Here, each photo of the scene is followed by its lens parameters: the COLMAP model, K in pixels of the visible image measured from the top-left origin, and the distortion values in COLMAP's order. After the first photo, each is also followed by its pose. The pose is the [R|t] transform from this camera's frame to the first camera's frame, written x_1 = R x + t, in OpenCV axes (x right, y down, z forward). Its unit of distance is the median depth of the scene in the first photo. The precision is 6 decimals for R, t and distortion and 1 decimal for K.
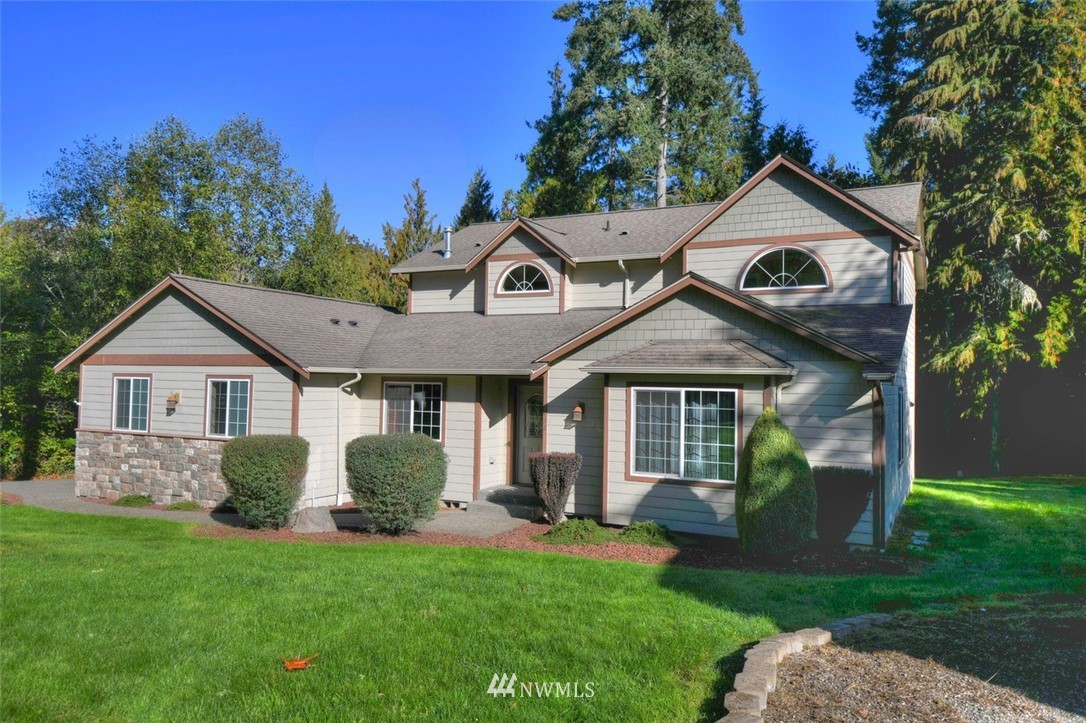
lens RADIAL K [[750.3, 0, 543.0], [0, 750.3, 361.5], [0, 0, 1]] dist [0.024906, -0.043645]
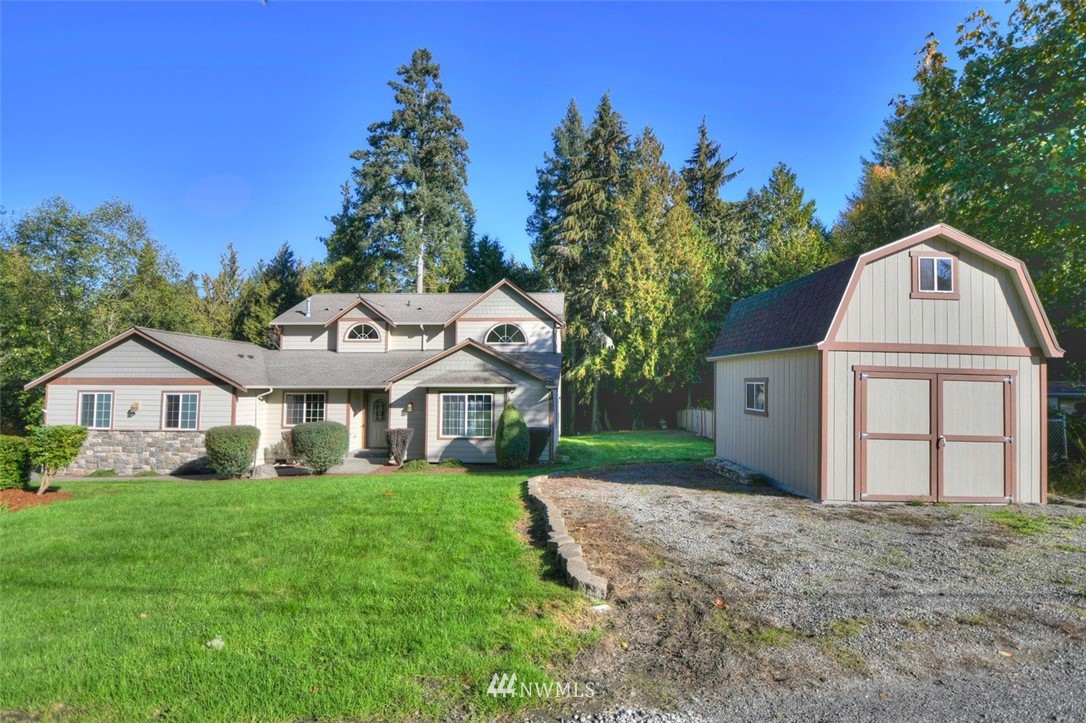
lens RADIAL K [[499.7, 0, 544.7], [0, 499.7, 387.2], [0, 0, 1]] dist [-0.101597, -0.000088]
pose [[0.904384, -0.017519, 0.426360, -0.127372], [0.004575, 0.999498, 0.031365, -0.015464], [-0.426695, -0.026415, 0.904010, -0.213177]]
